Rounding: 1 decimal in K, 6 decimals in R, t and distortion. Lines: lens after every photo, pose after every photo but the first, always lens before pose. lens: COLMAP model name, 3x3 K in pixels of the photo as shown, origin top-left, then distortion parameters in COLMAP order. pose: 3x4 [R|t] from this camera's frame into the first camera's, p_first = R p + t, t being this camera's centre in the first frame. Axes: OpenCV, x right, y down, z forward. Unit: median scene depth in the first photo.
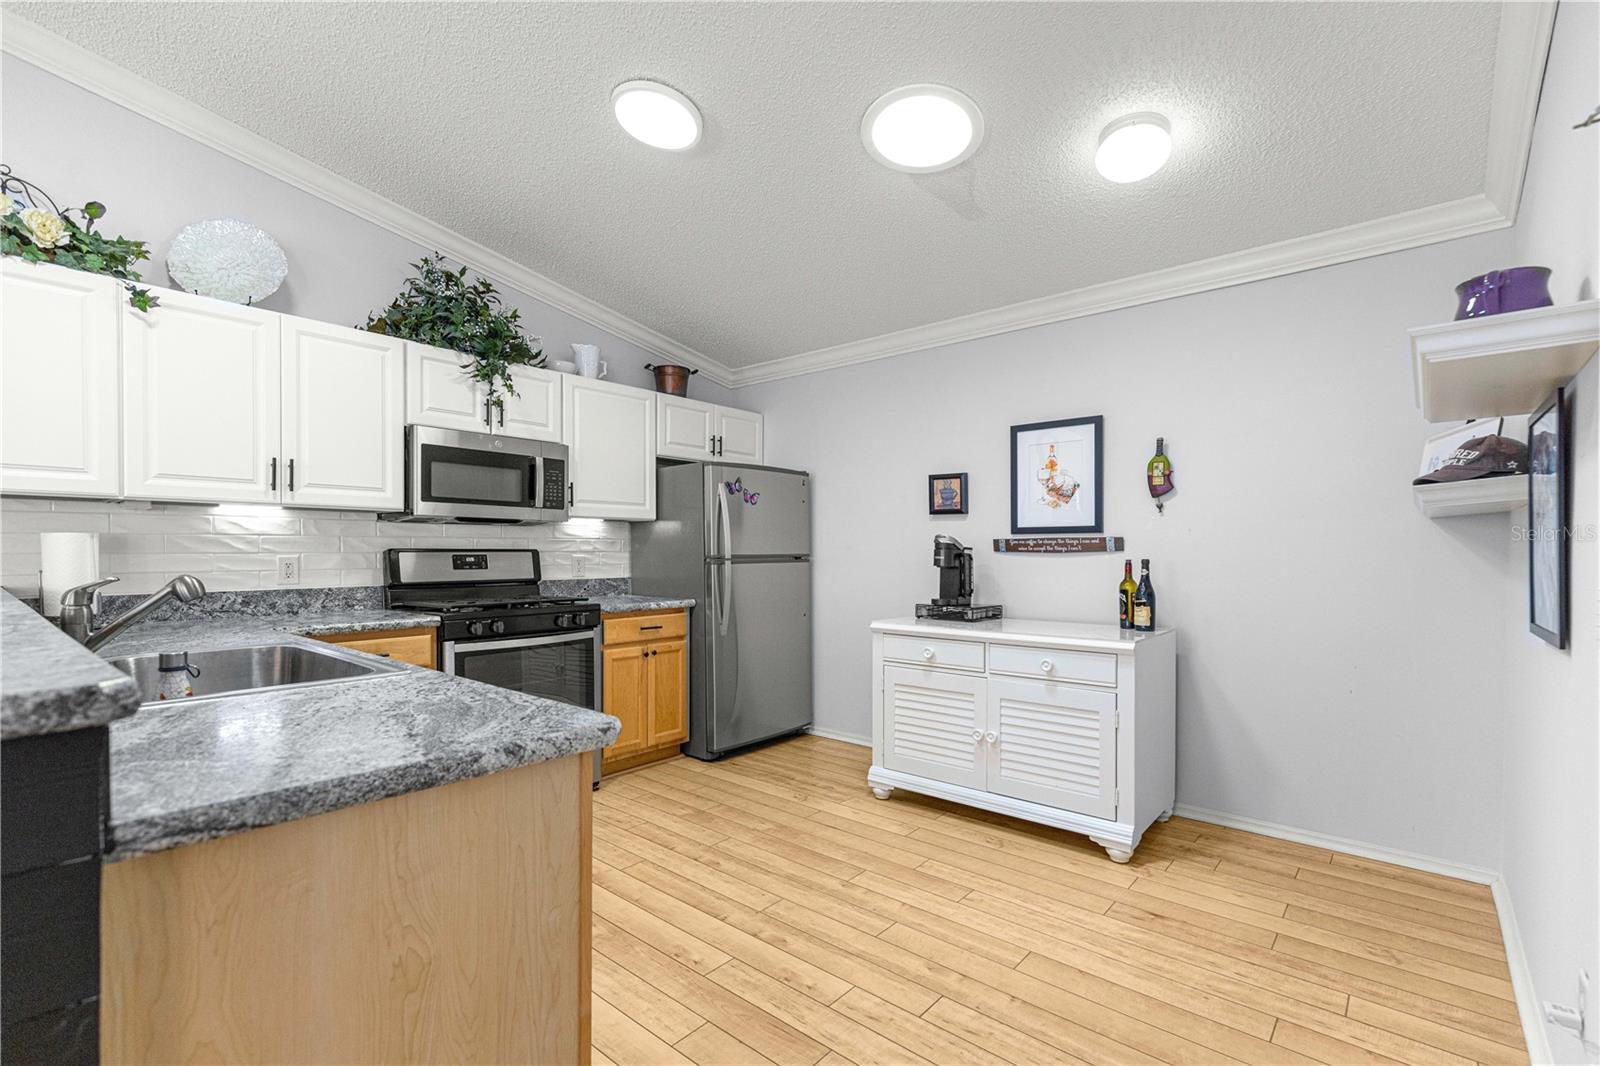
lens RADIAL K [[724.6, 0, 806.5], [0, 724.6, 559.6], [0, 0, 1]] dist [-0.000786, 0.002137]
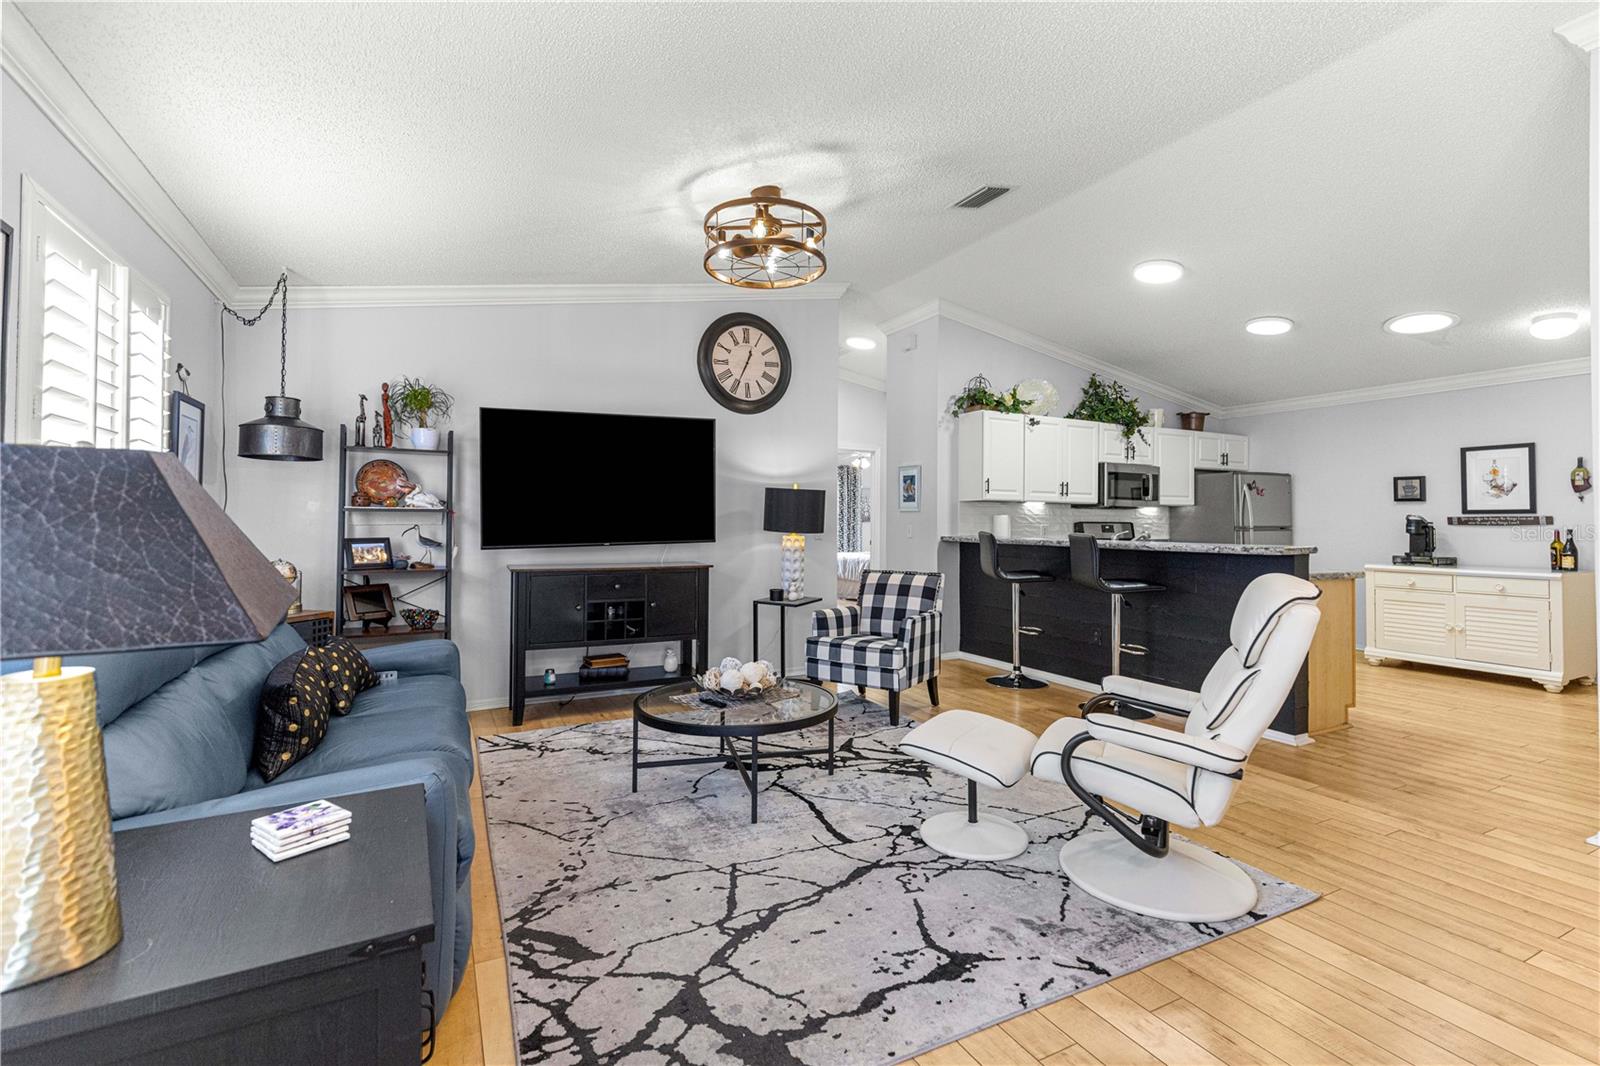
lens RADIAL K [[724.6, 0, 810.0], [0, 724.6, 511.4], [0, 0, 1]] dist [-0.000786, 0.002137]
pose [[0.927235, -0.003569, -0.374463, -0.502454], [-0.006859, 0.999625, -0.026512, 0.013661], [0.374417, 0.027152, 0.926863, -1.143414]]
